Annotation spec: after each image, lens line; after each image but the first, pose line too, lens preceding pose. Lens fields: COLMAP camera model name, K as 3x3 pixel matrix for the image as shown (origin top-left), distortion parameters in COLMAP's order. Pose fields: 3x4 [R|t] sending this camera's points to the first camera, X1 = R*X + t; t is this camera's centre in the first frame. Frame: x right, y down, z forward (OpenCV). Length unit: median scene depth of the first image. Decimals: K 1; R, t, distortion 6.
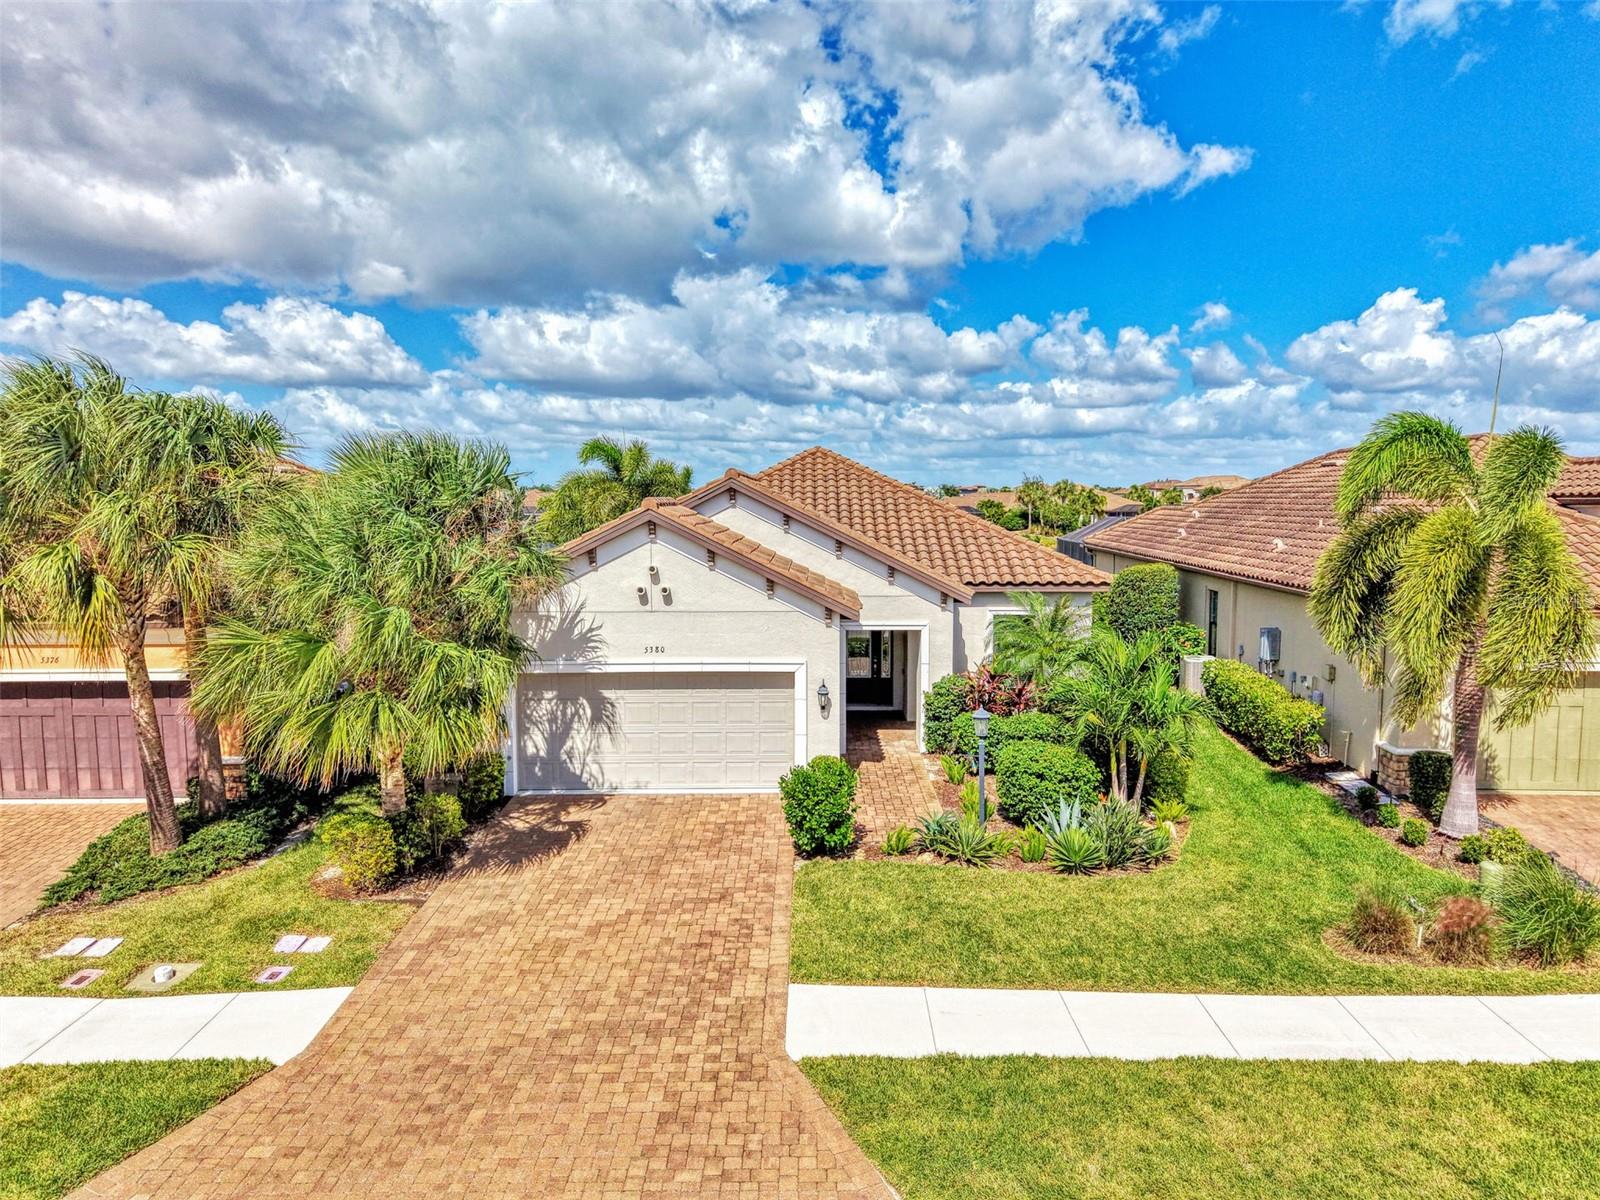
lens RADIAL K [[1094.3, 0, 800.0], [0, 1094.3, 600.0], [0, 0, 1]] dist [0.003224, 0.000073]
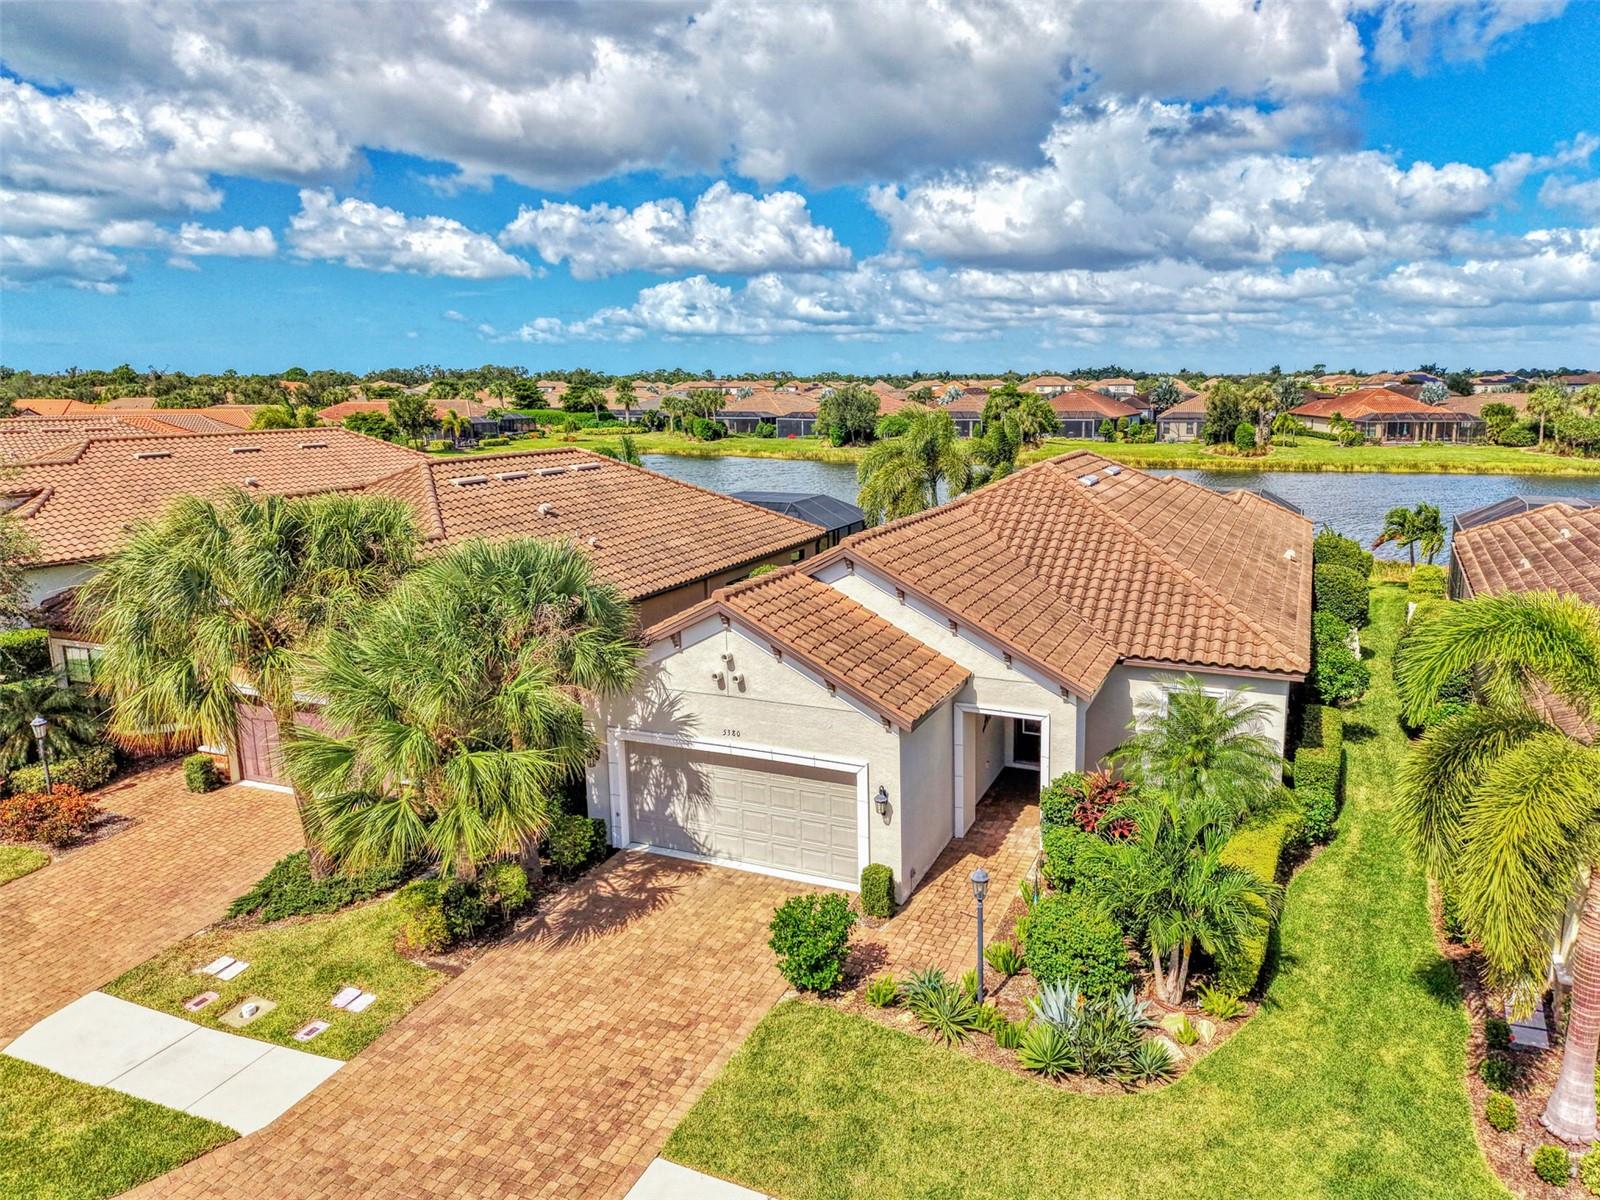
lens RADIAL K [[1123.0, 0, 800.0], [0, 1123.0, 600.0], [0, 0, 1]] dist [0.000148, -0.002440]
pose [[0.919385, 0.057803, -0.389089, 0.383913], [-0.021519, 0.995054, 0.096978, -0.214477], [0.392770, -0.080787, 0.916081, 0.098014]]
